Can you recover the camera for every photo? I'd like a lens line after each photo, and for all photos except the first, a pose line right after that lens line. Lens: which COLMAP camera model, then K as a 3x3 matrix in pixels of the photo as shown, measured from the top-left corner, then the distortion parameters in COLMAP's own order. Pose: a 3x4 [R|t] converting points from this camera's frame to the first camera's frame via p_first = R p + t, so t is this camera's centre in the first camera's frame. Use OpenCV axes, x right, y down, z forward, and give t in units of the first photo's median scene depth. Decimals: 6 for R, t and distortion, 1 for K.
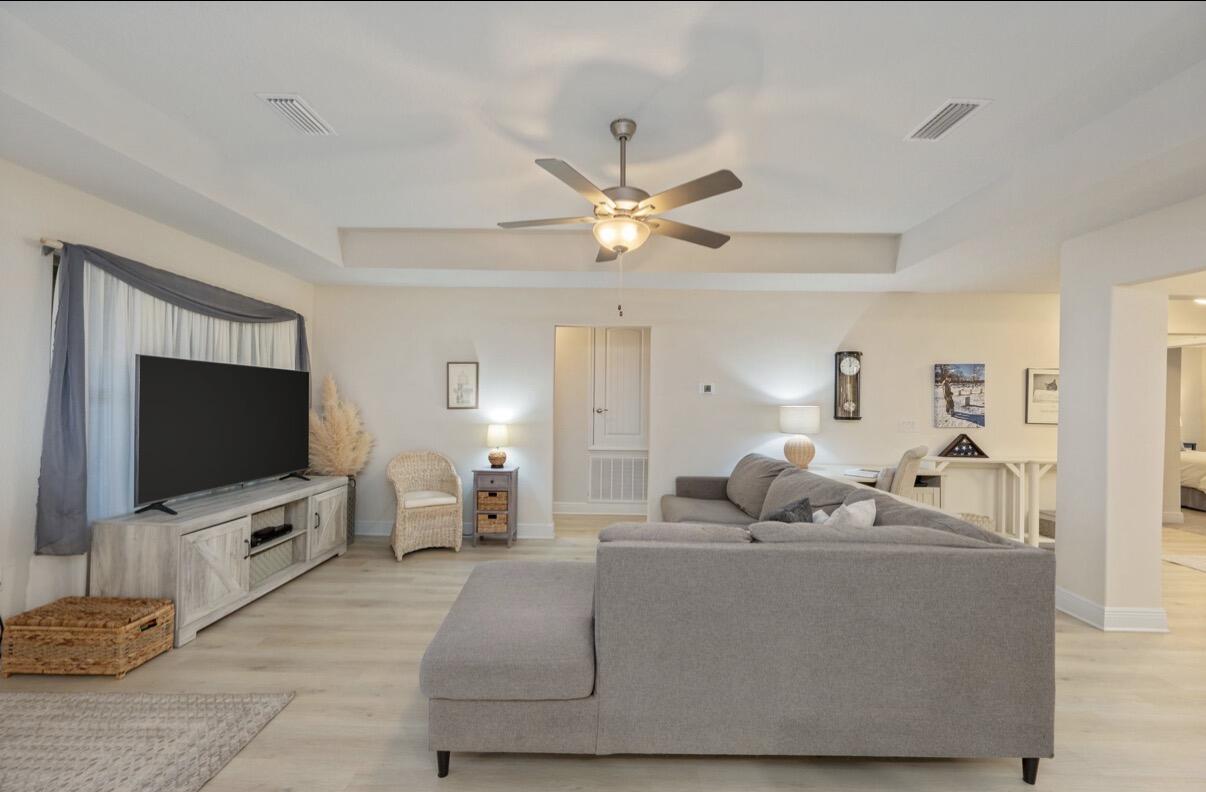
lens RADIAL K [[473.1, 0, 603.0], [0, 473.1, 396.0], [0, 0, 1]] dist [0.001258, -0.000246]
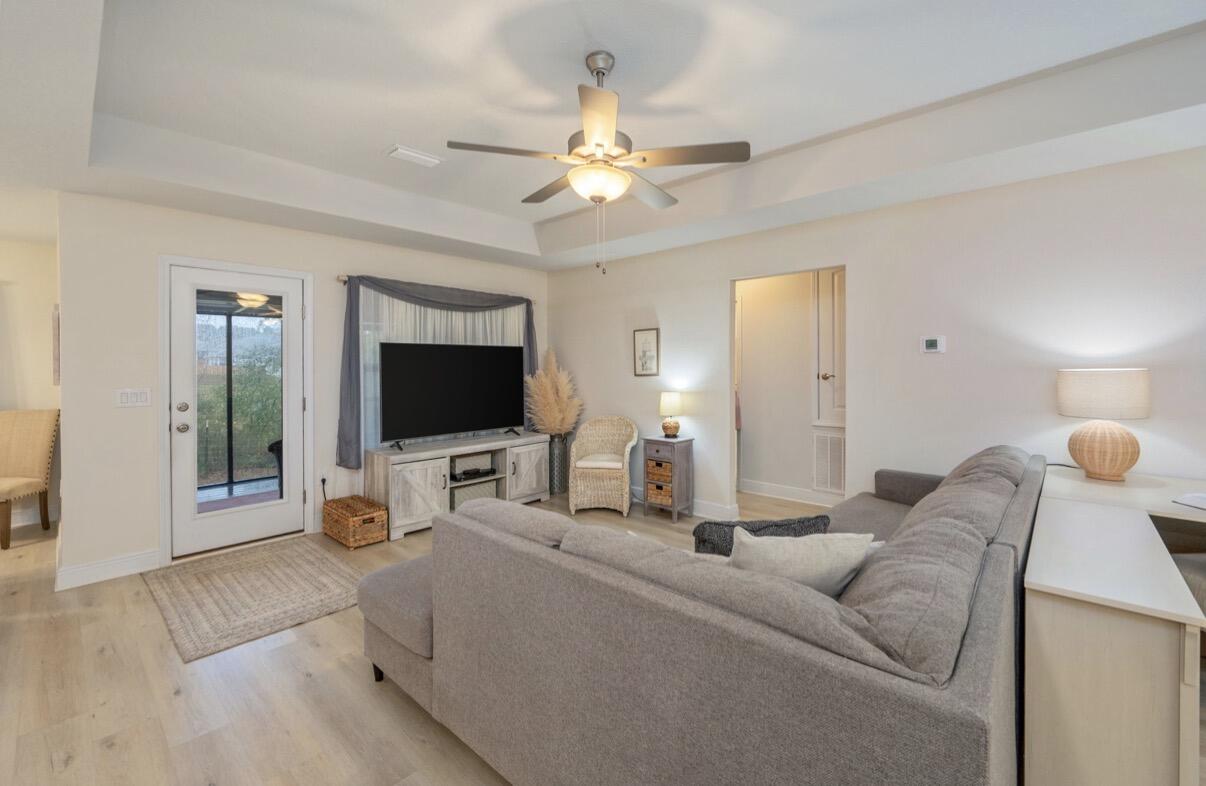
lens RADIAL K [[503.2, 0, 604.6], [0, 503.2, 363.9], [0, 0, 1]] dist [0.009363, 0.000076]
pose [[0.745595, -0.019607, -0.666111, 0.414727], [0.026278, 0.999655, -0.000011, -0.000490], [0.665881, -0.017495, 0.745853, 0.180680]]
